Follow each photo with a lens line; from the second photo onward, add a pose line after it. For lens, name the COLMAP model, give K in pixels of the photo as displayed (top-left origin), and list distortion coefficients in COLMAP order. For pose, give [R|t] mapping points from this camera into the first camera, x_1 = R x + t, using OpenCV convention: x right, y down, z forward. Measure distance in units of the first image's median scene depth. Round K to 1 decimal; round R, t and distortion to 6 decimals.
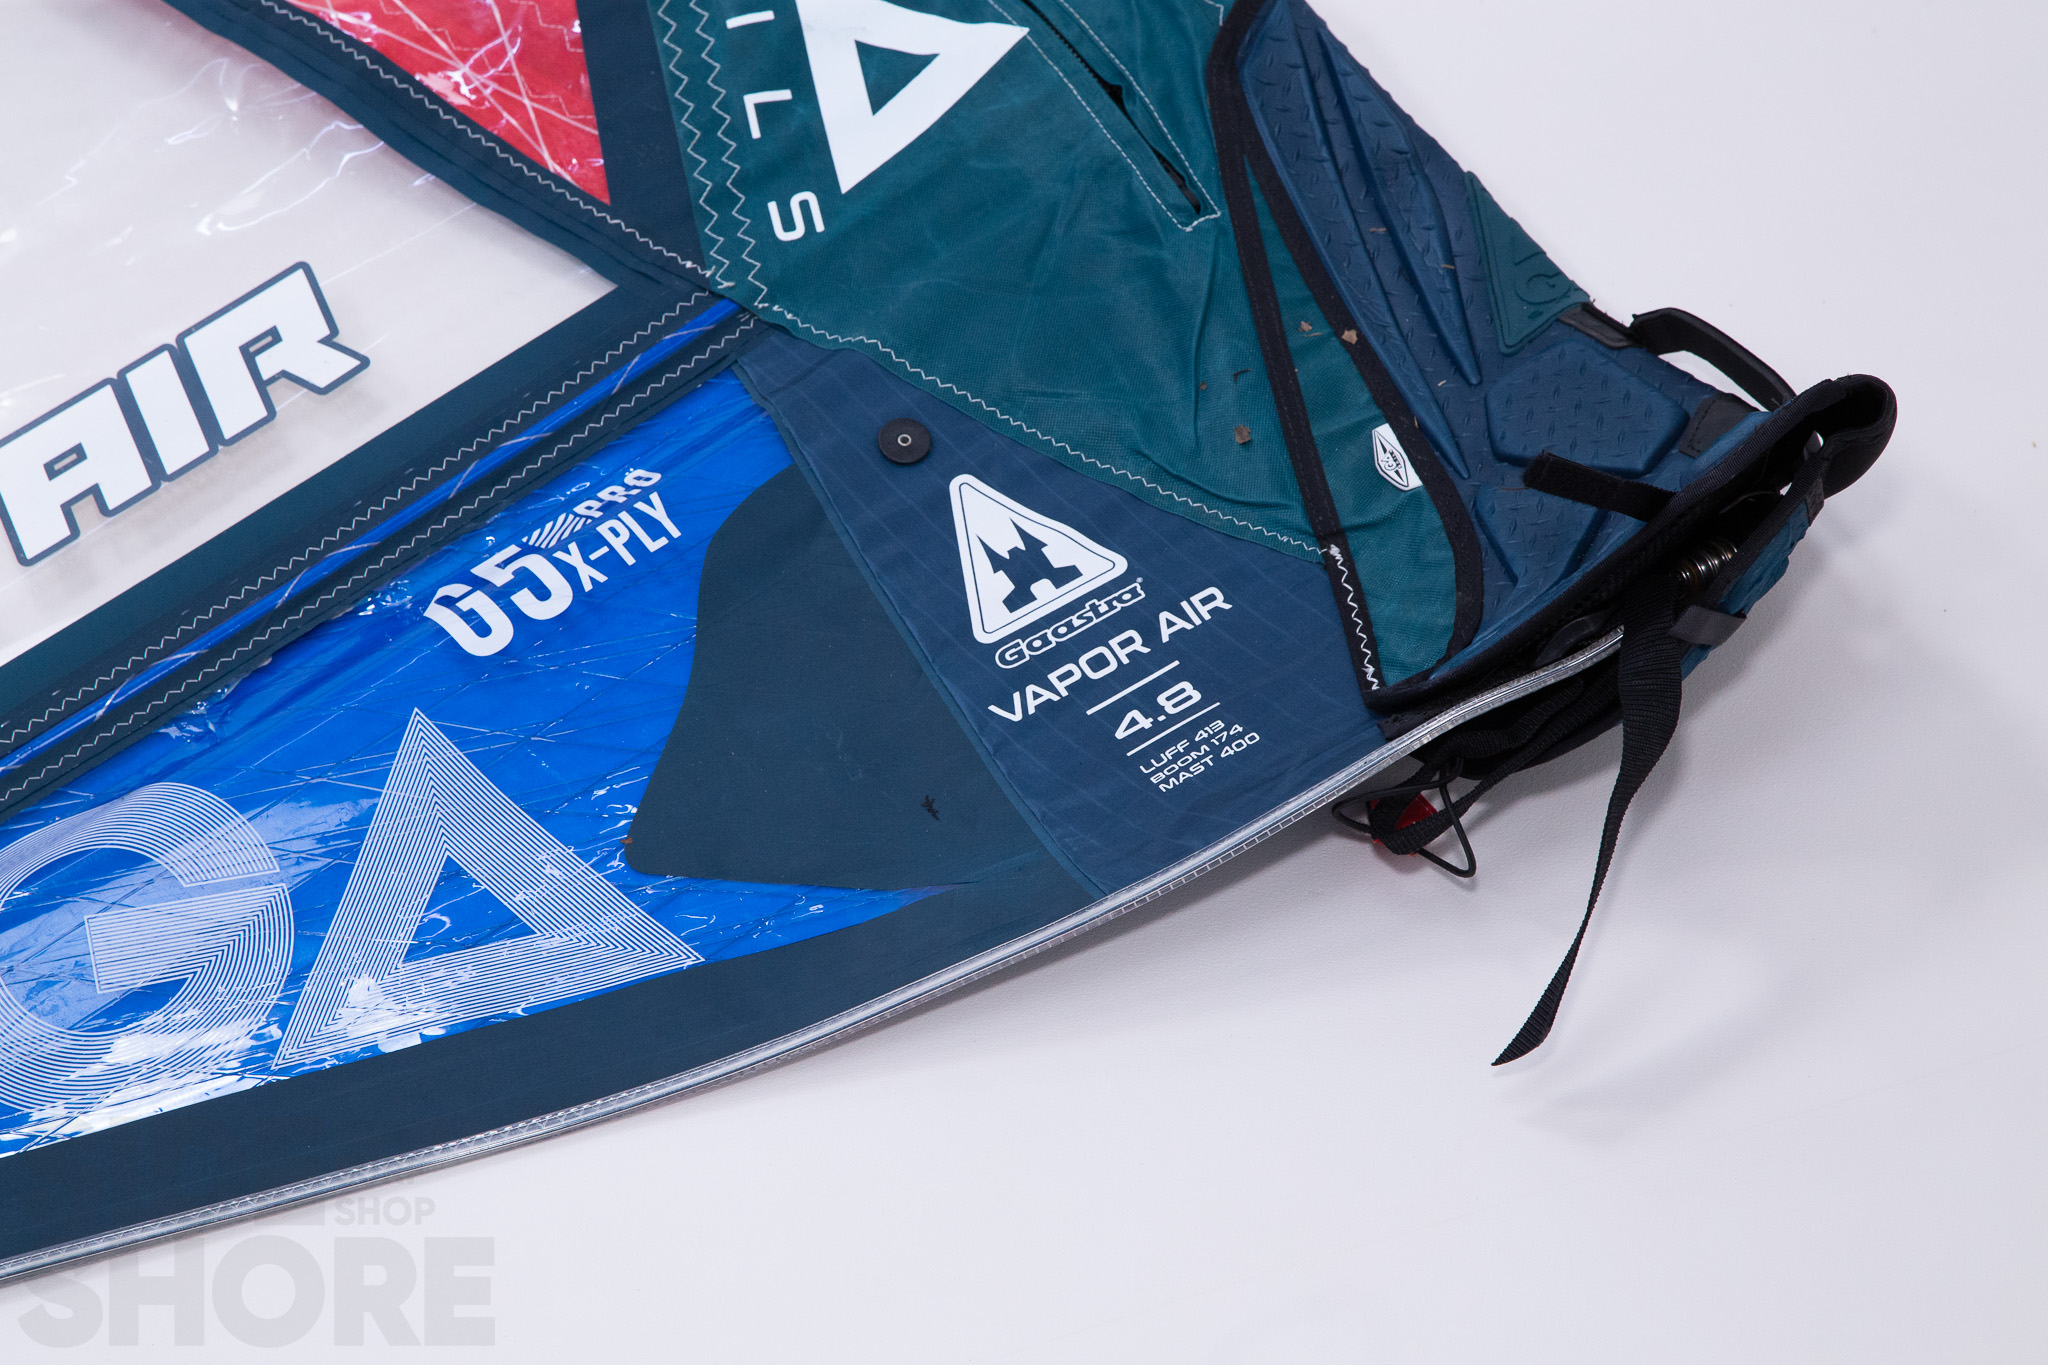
lens RADIAL K [[5602.6, 0, 1024.0], [0, 5602.6, 682.5], [0, 0, 1]] dist [0.587849, -1.204350]
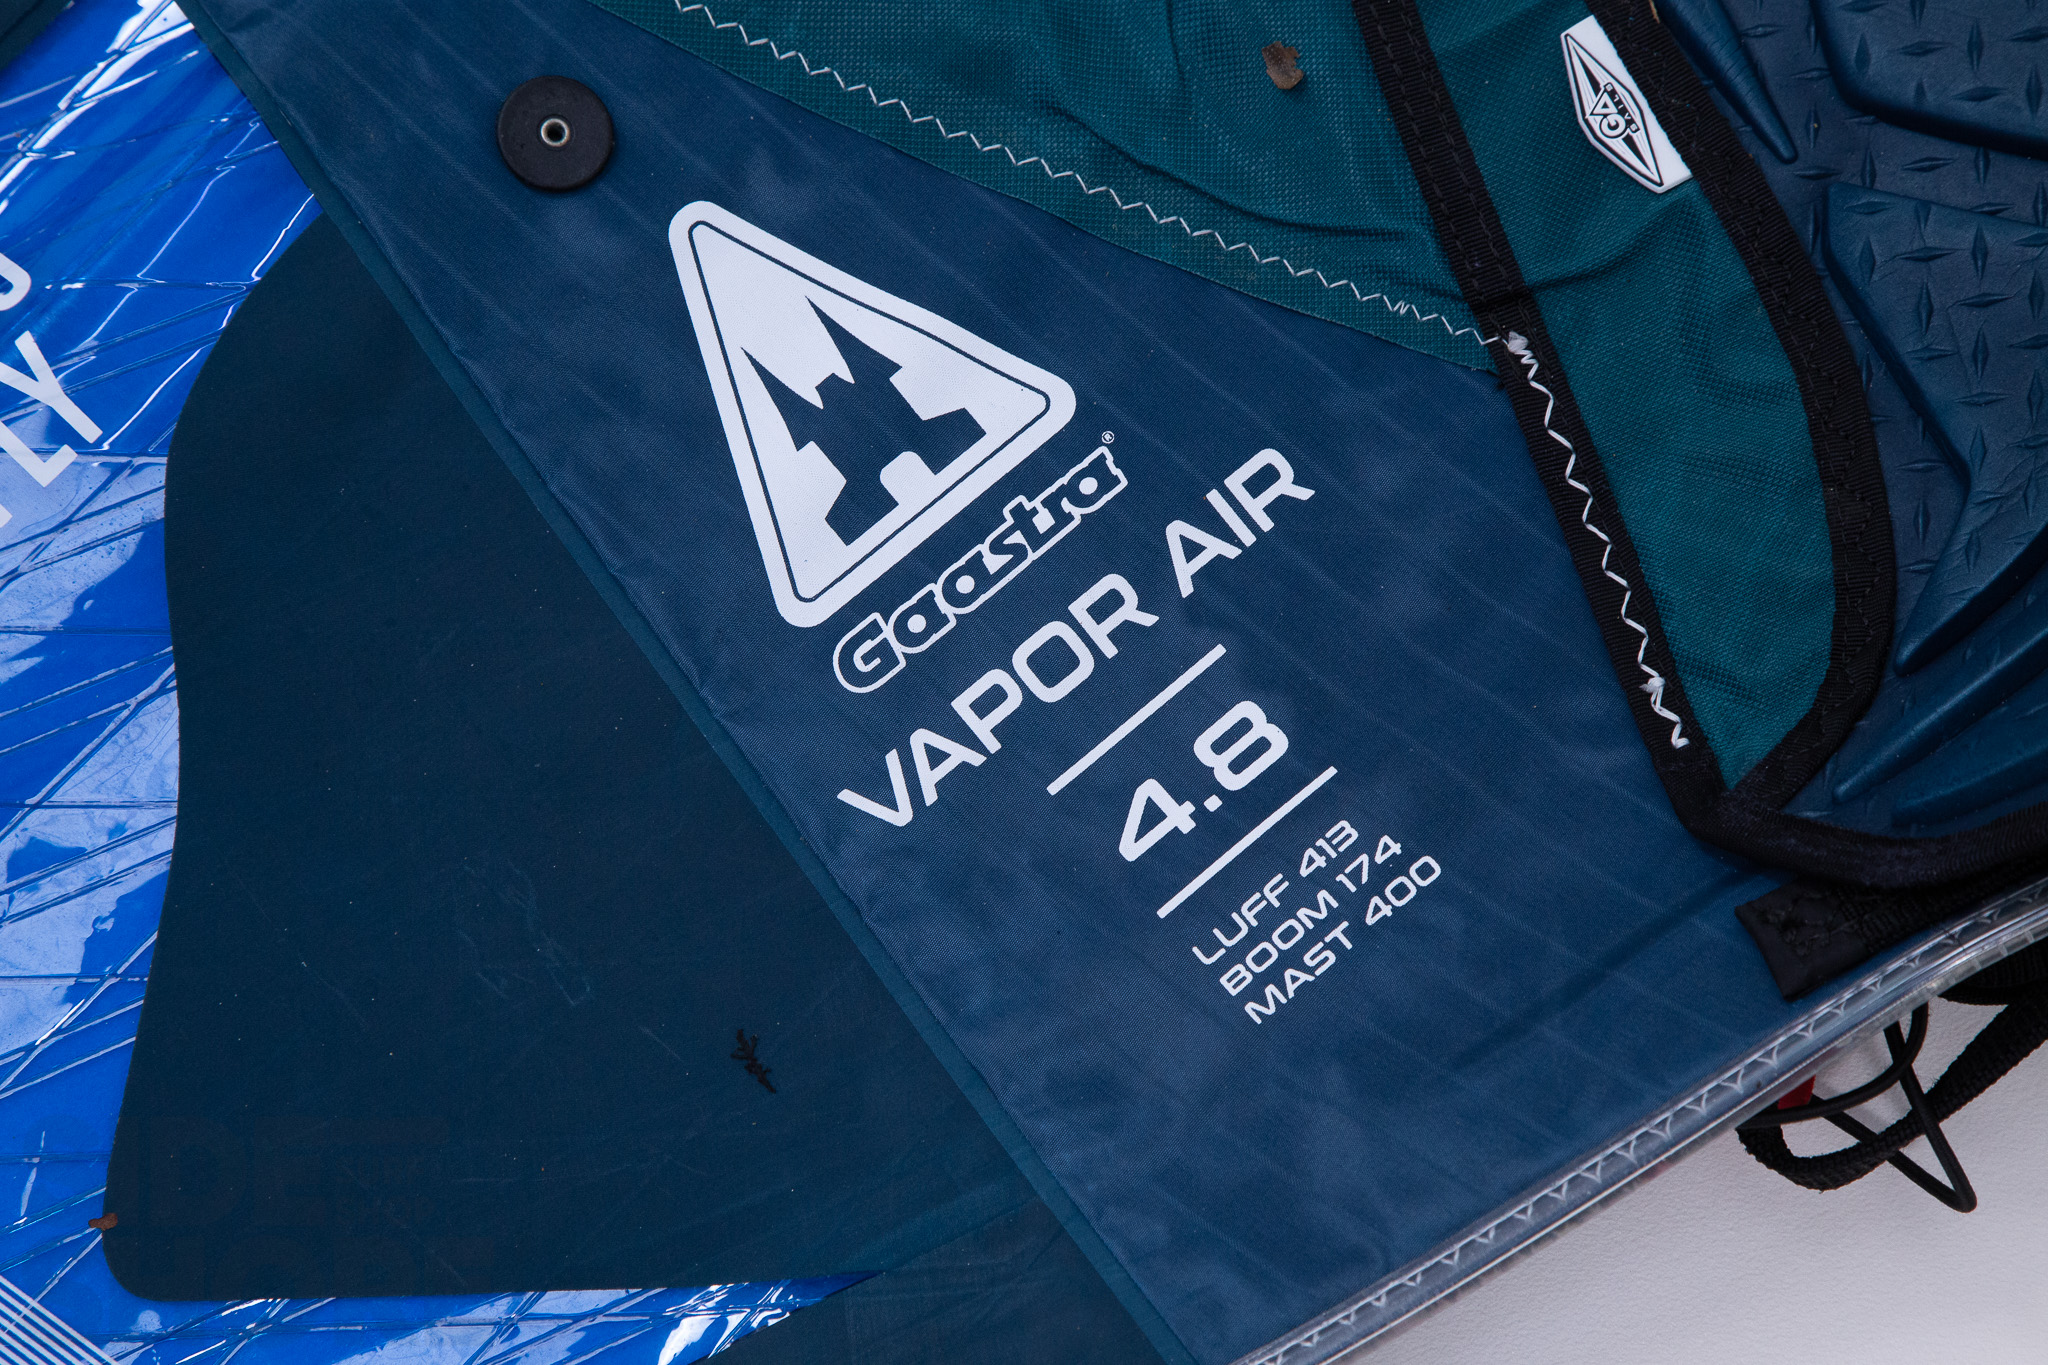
lens RADIAL K [[5602.6, 0, 1024.0], [0, 5602.6, 682.5], [0, 0, 1]] dist [0.587849, -1.204350]
pose [[0.984970, -0.128610, 0.115300, -0.043840], [0.069950, 0.907345, 0.414526, -0.197535], [-0.157929, -0.400231, 0.902704, 0.570525]]
